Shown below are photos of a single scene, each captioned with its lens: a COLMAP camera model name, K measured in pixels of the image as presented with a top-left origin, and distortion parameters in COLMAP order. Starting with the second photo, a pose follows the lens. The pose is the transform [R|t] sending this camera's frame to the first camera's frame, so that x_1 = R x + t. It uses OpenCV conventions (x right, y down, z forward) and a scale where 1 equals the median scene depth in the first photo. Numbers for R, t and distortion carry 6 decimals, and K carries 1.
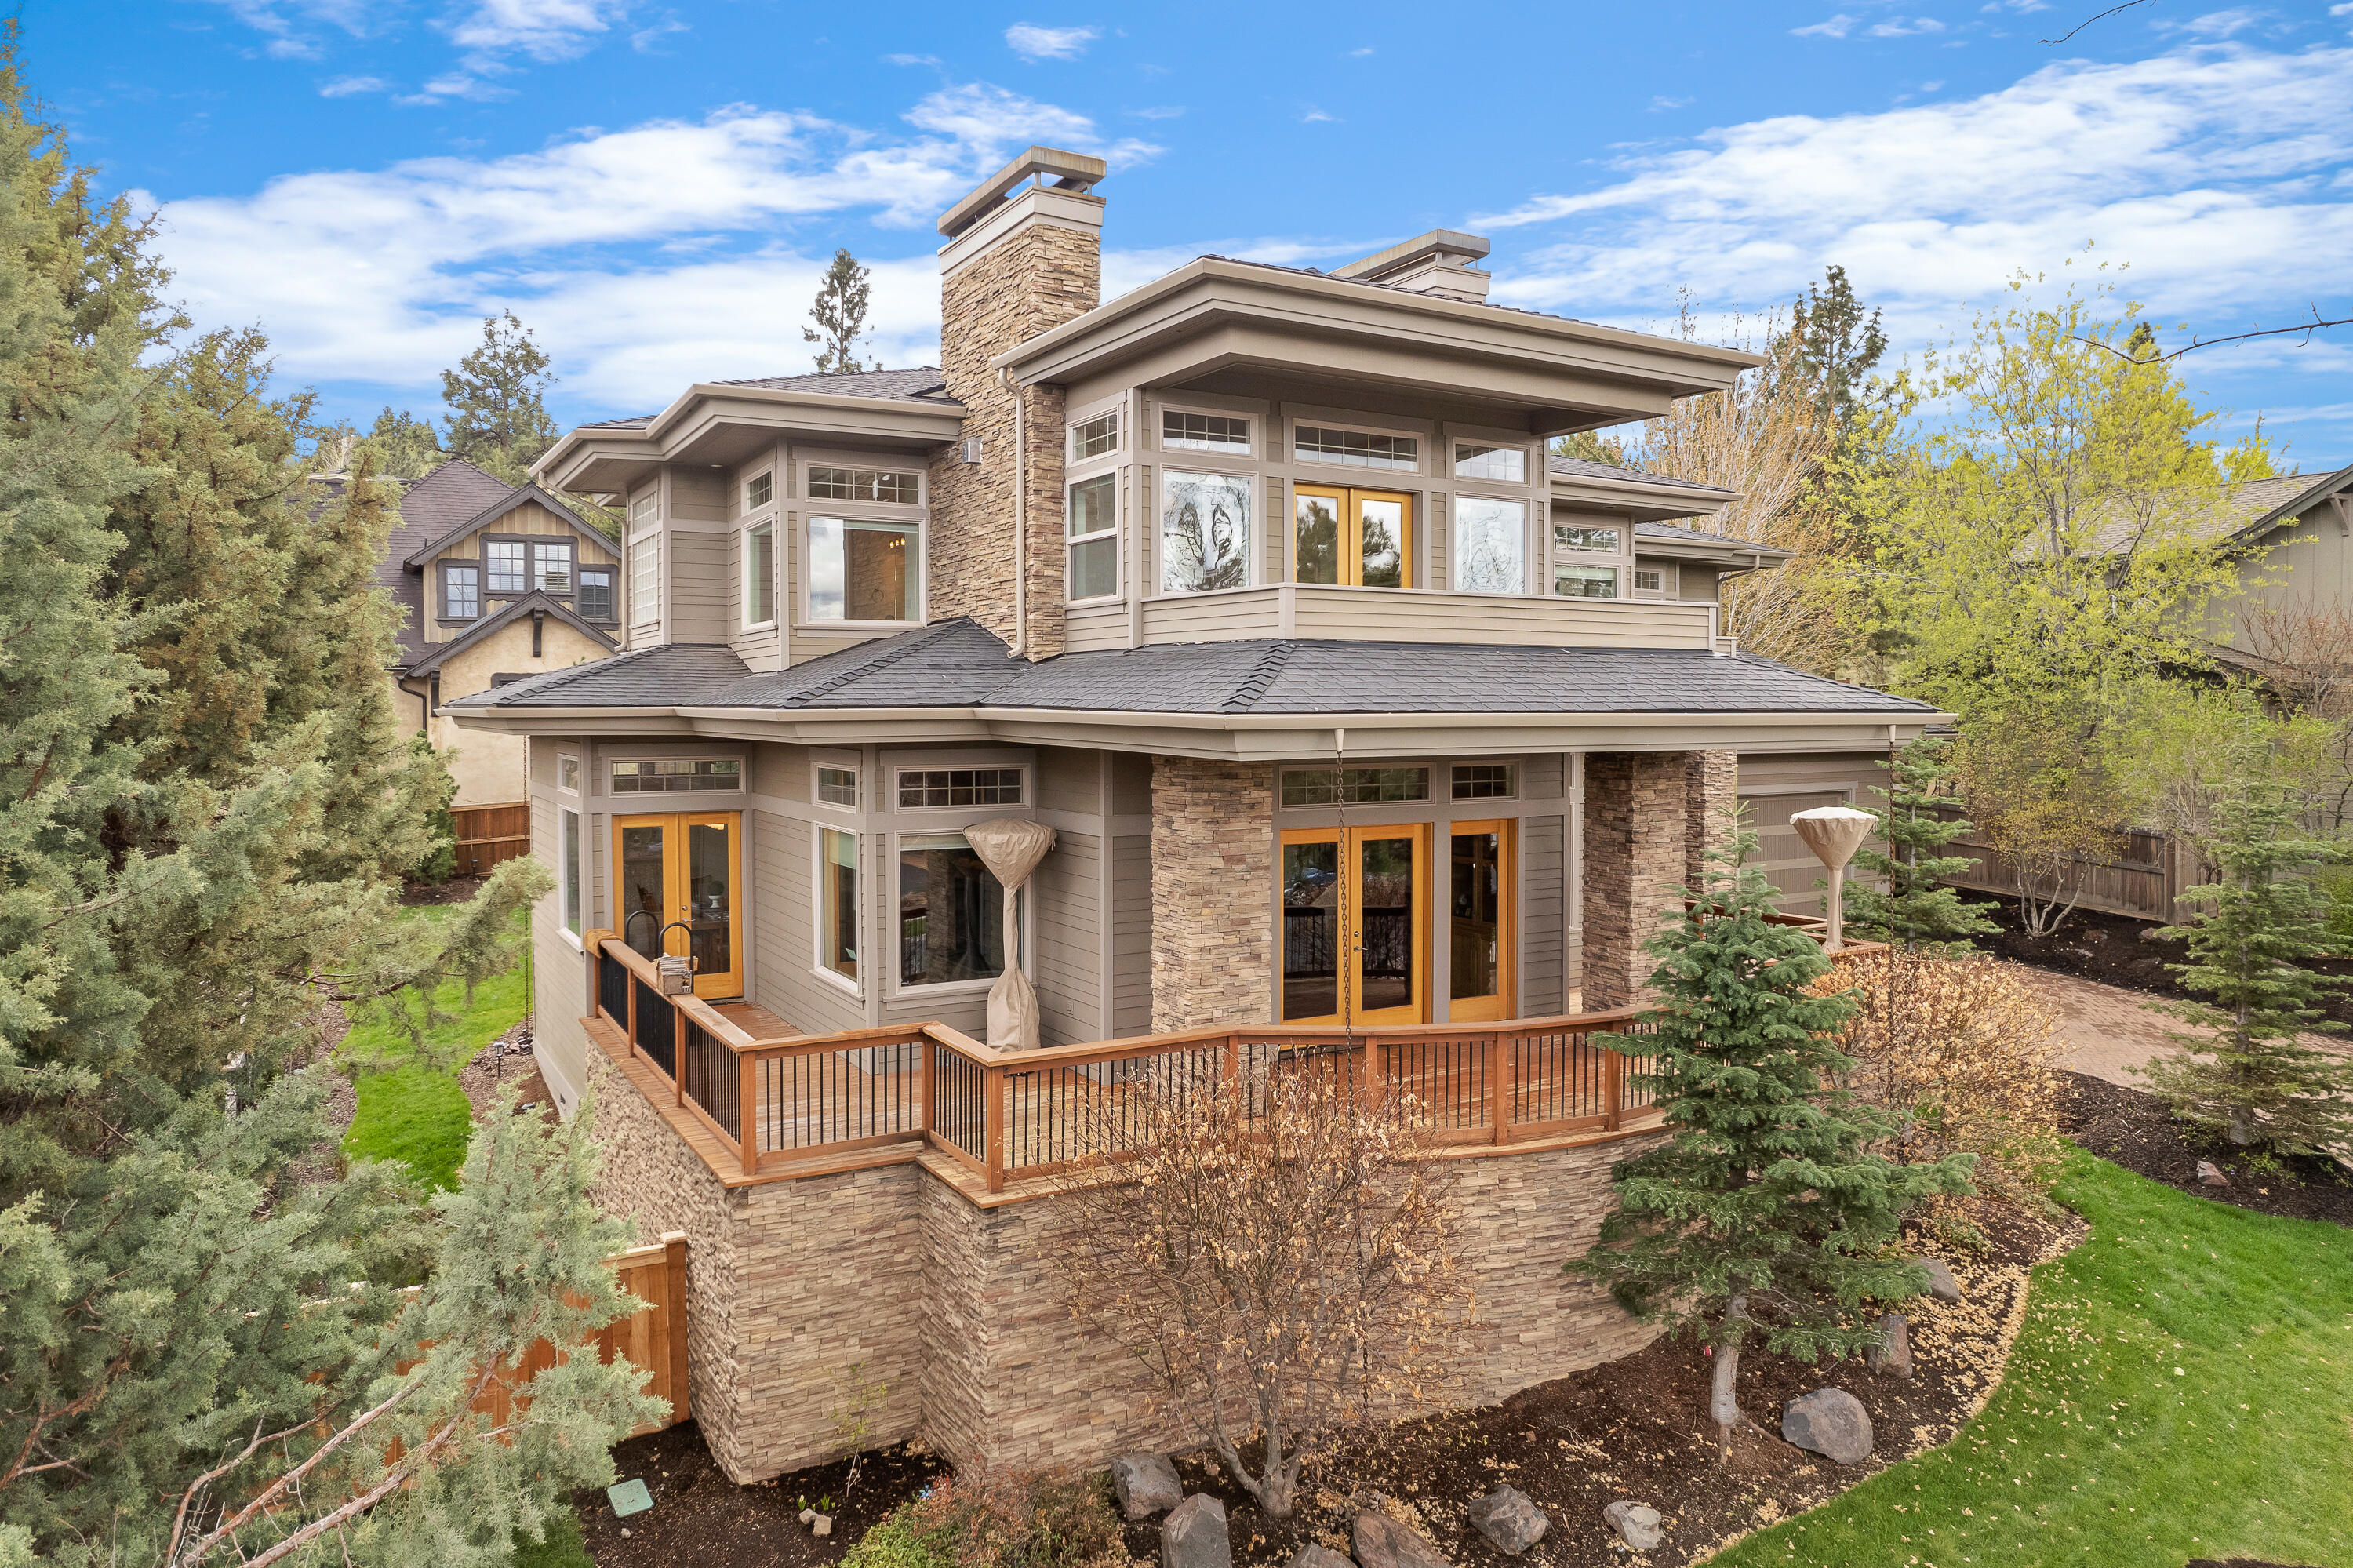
lens RADIAL K [[1507.0, 0, 1192.4], [0, 1507.0, 718.4], [0, 0, 1]] dist [-0.073120, 0.065587]
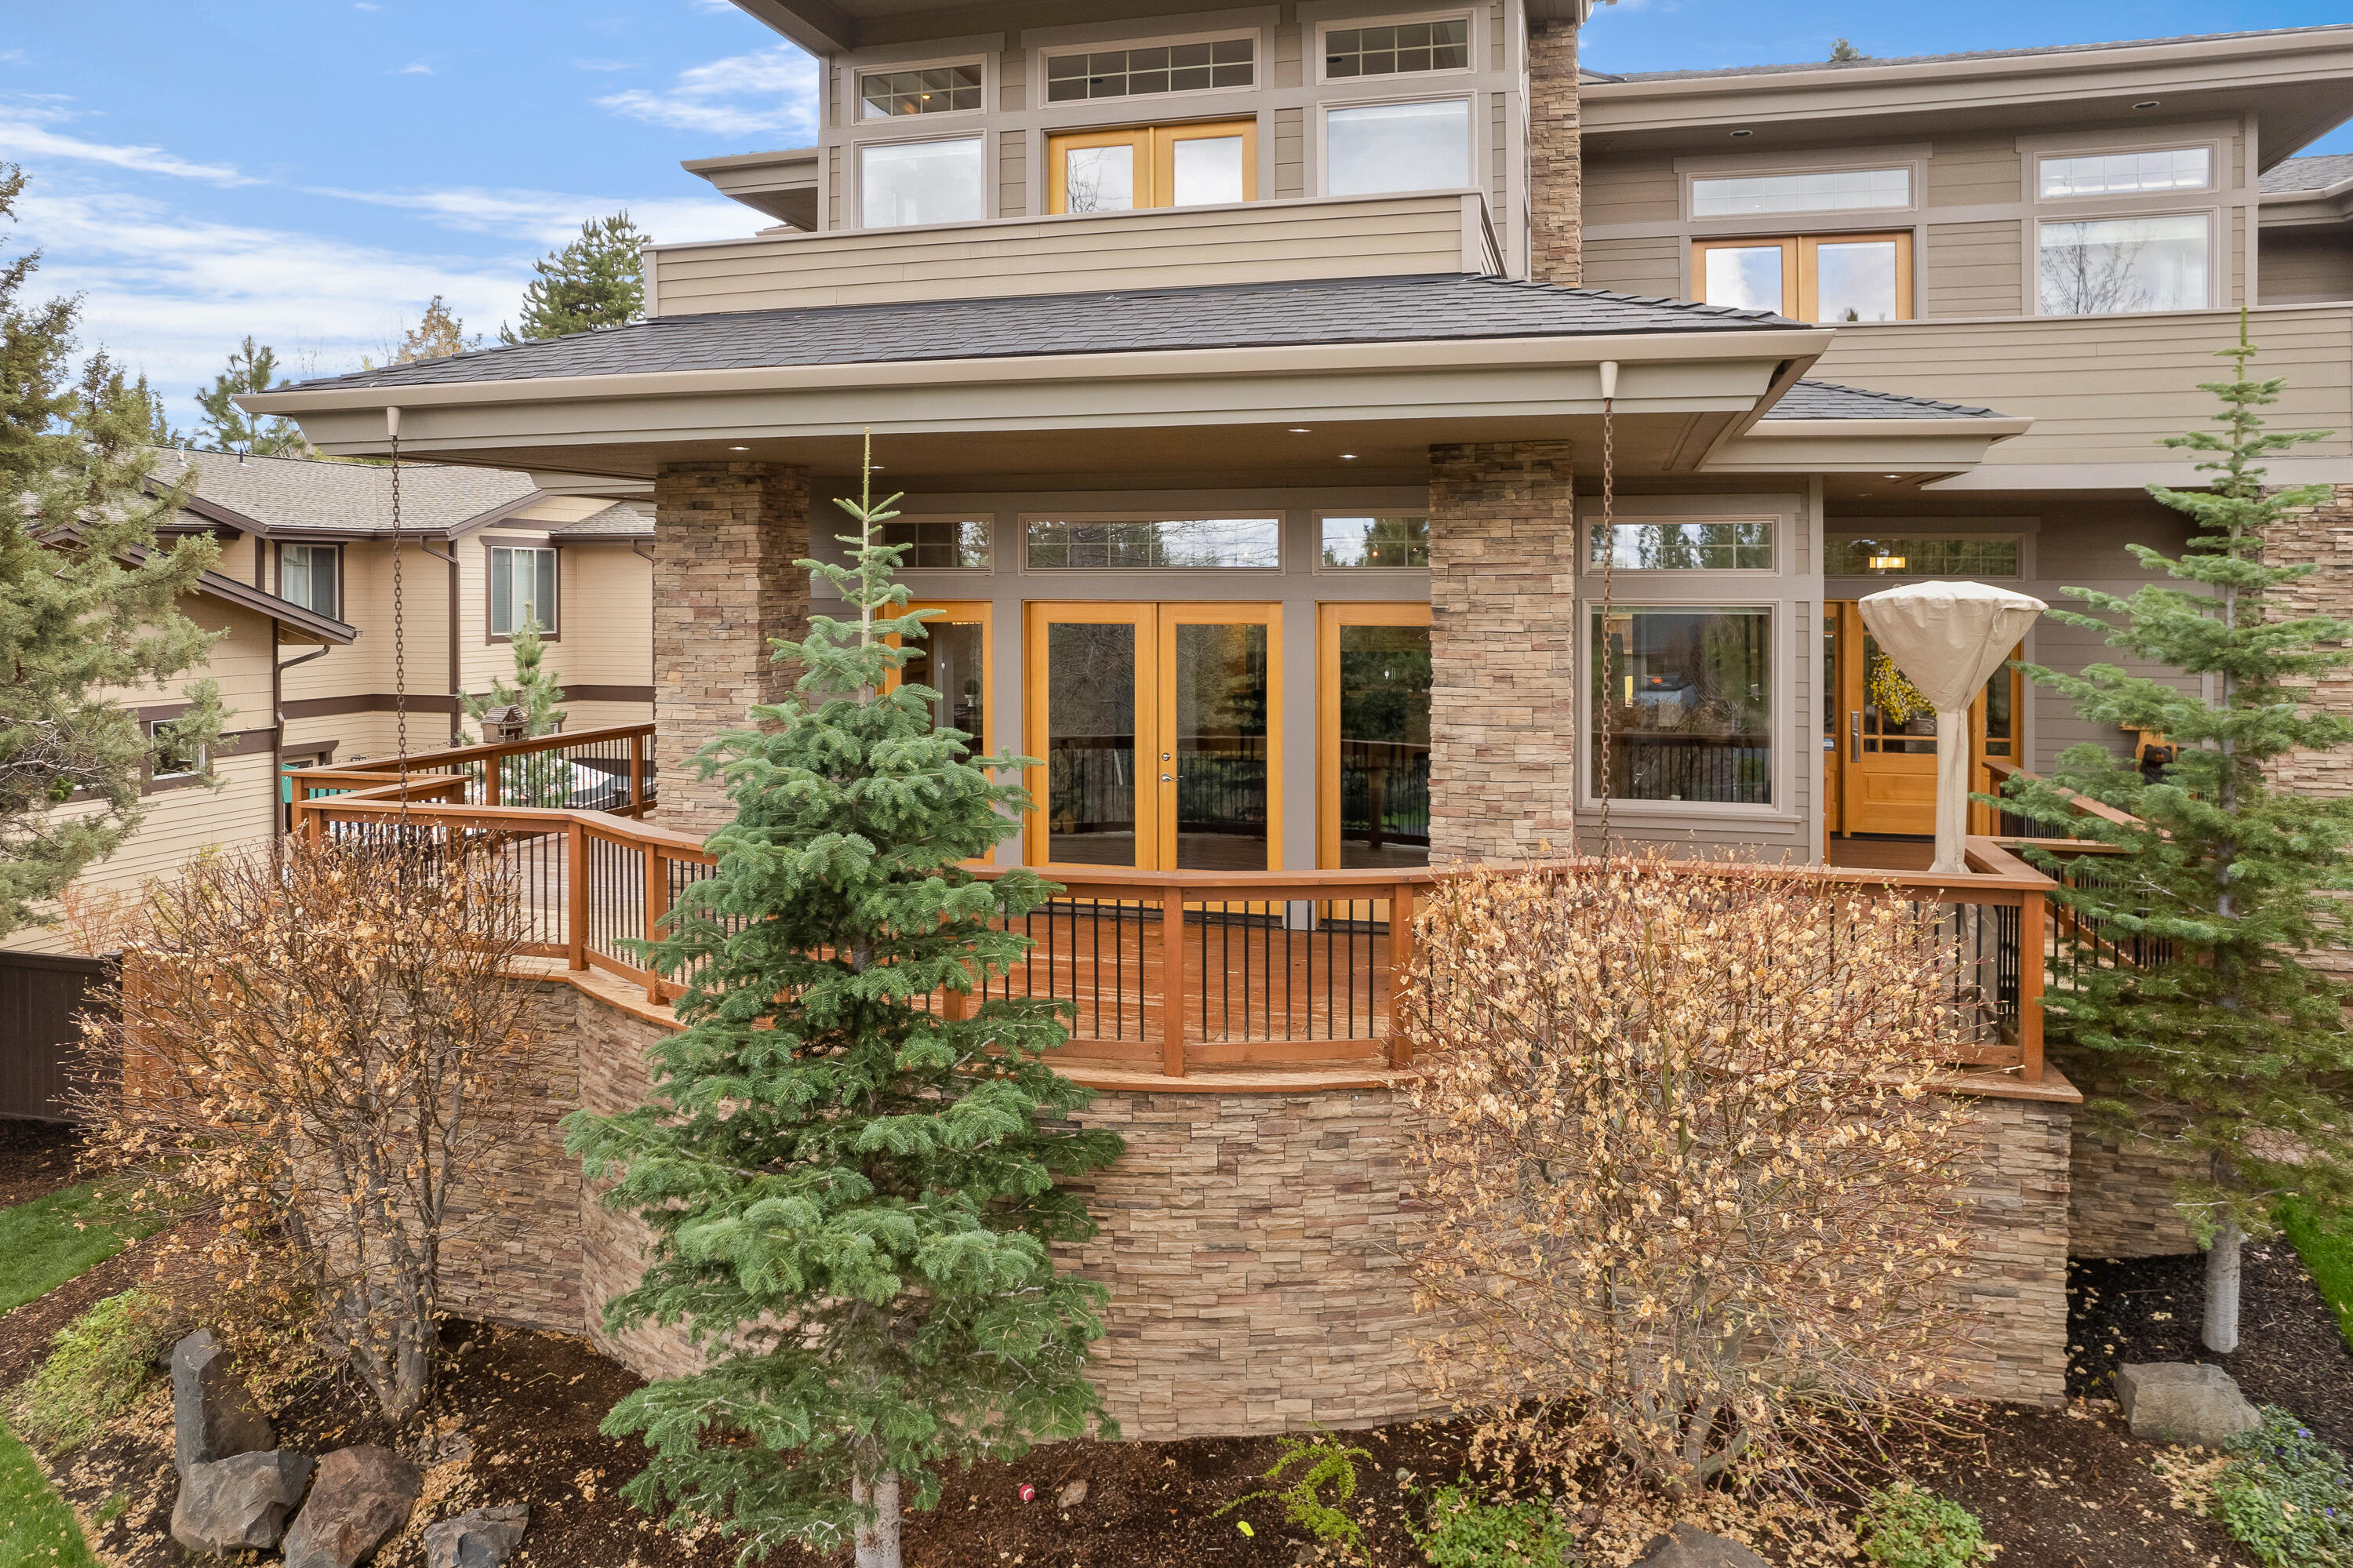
lens RADIAL K [[1552.1, 0, 1209.2], [0, 1552.1, 580.6], [0, 0, 1]] dist [-0.064797, 0.041671]
pose [[0.702006, -0.007962, -0.712127, 0.691412], [-0.005079, 0.999856, -0.016186, 0.078219], [0.712153, 0.014979, 0.701865, 0.547426]]
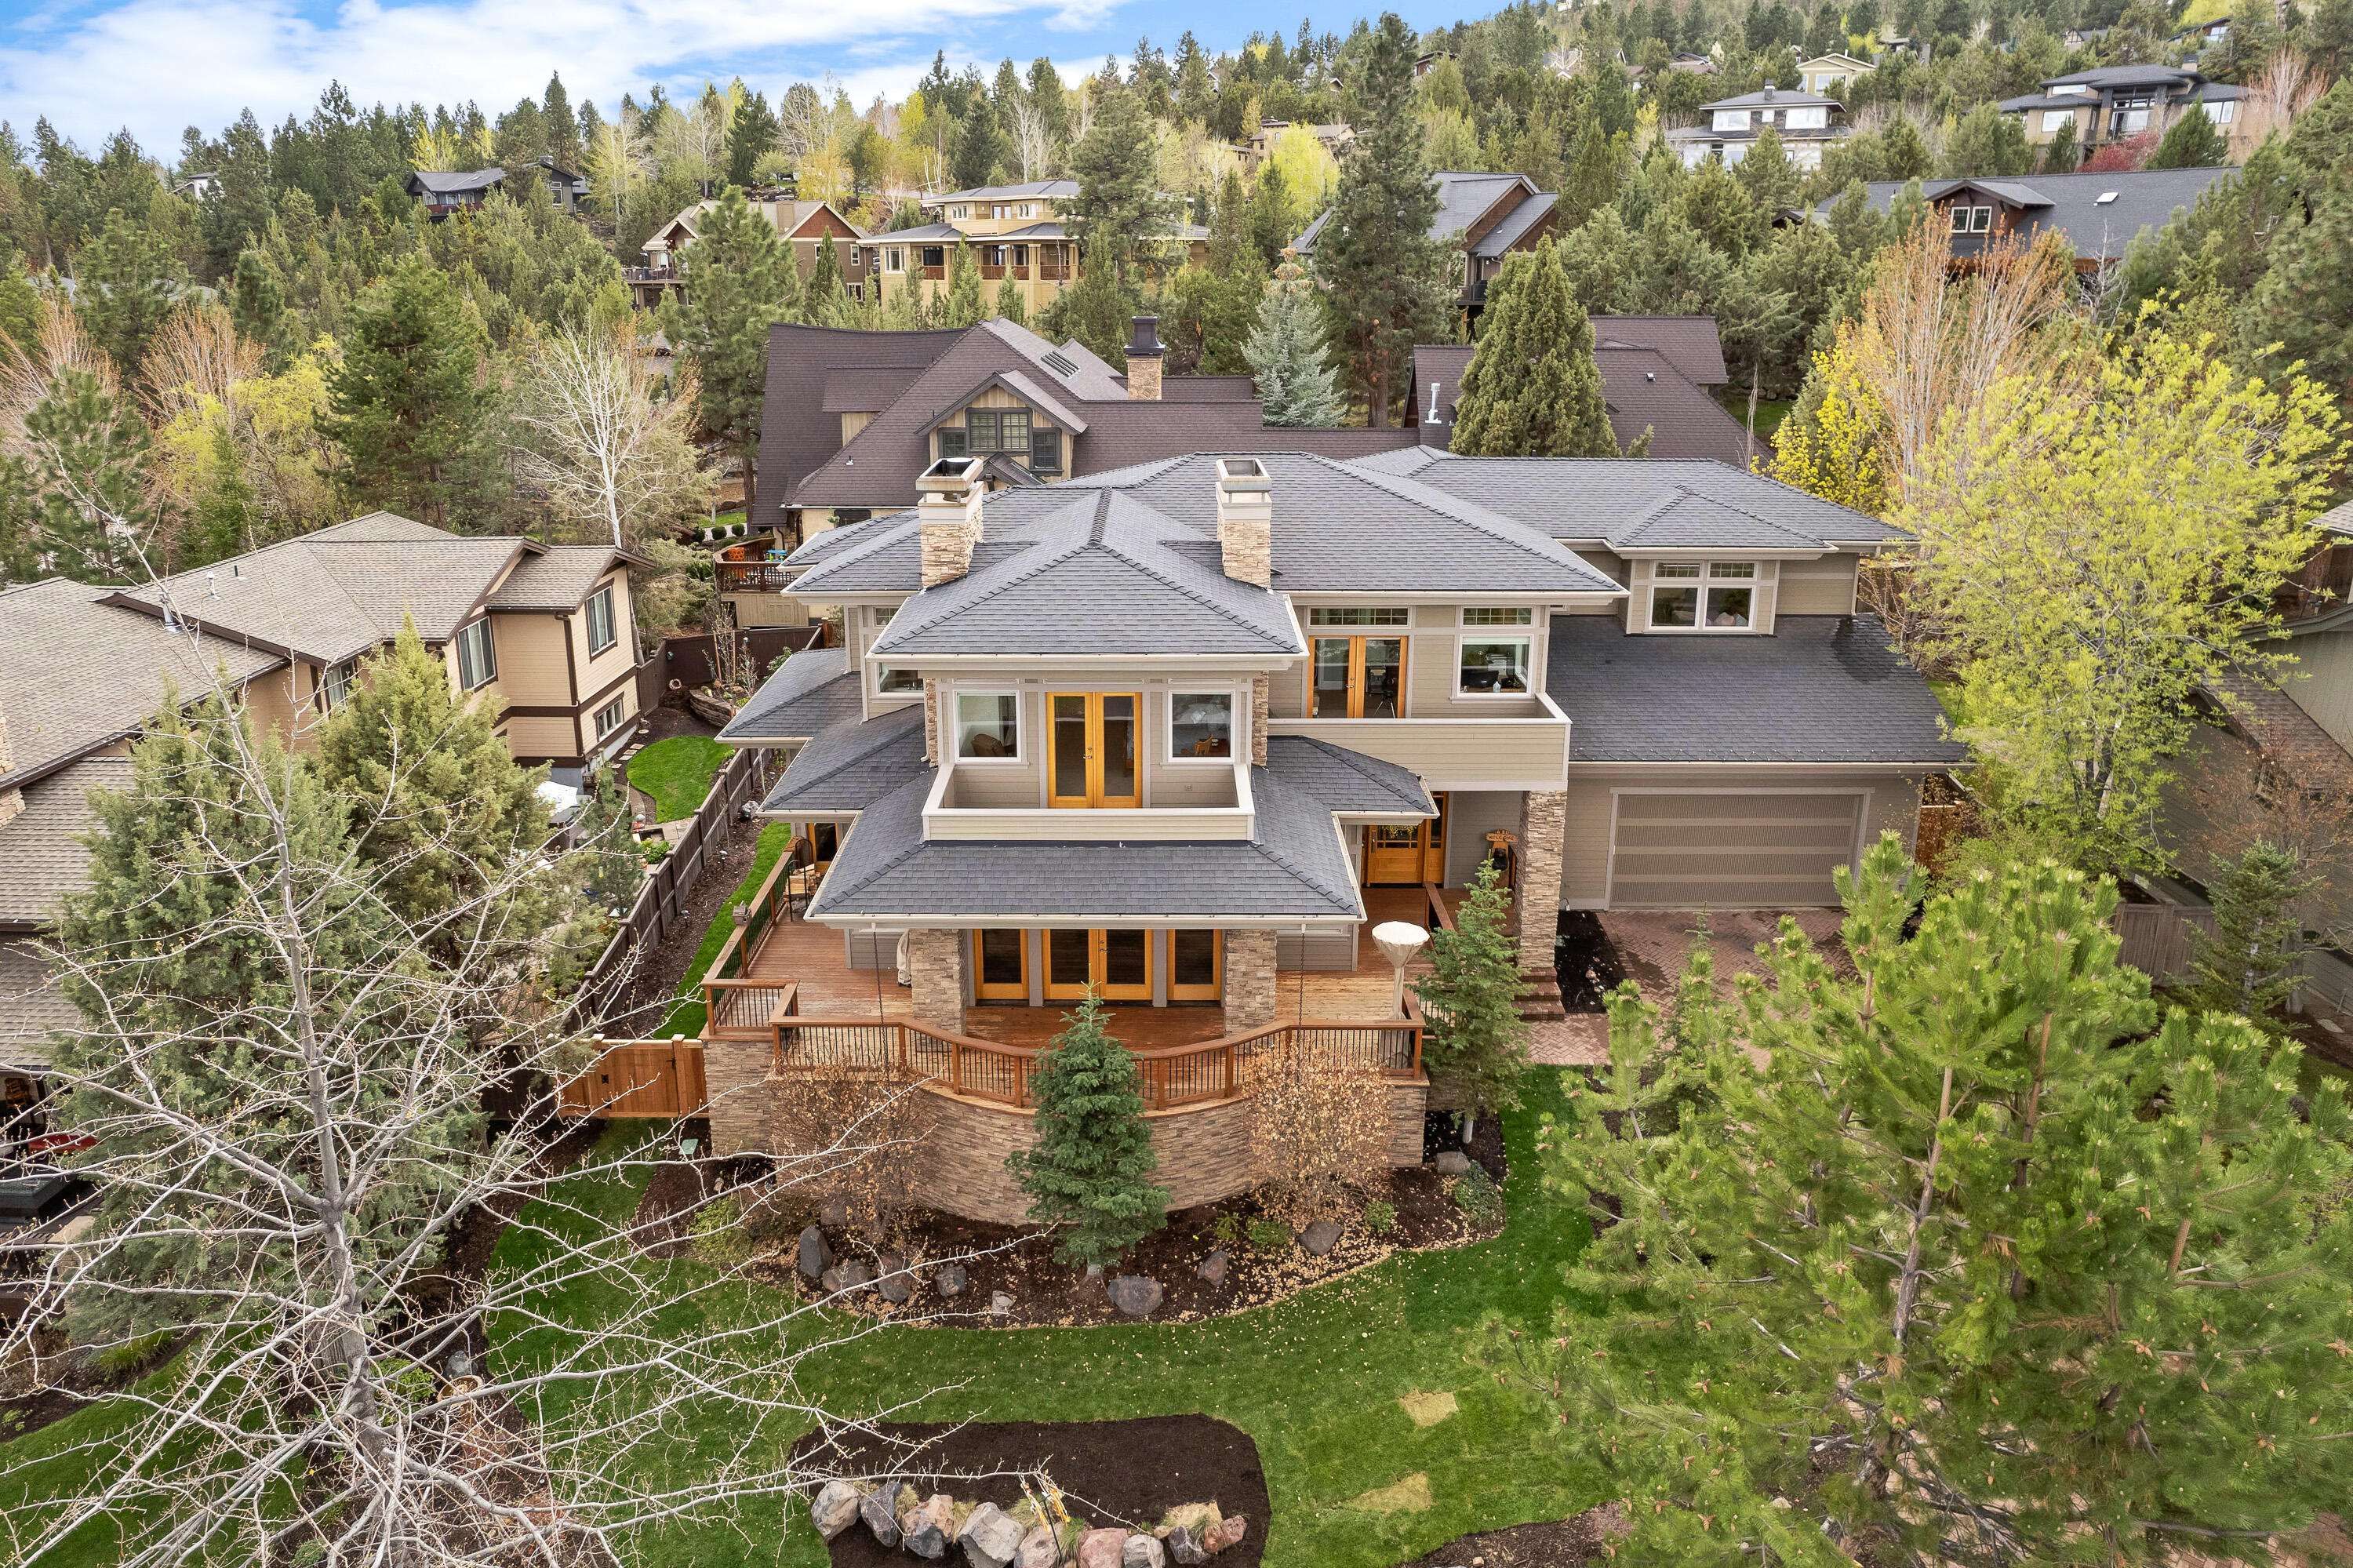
lens RADIAL K [[1580.3, 0, 1172.6], [0, 1580.3, 618.1], [0, 0, 1]] dist [-0.033273, 0.001705]
pose [[0.862422, 0.125203, -0.490461, 1.085269], [-0.006531, 0.971599, 0.236542, -0.683824], [0.506147, -0.200796, 0.838747, -0.406675]]
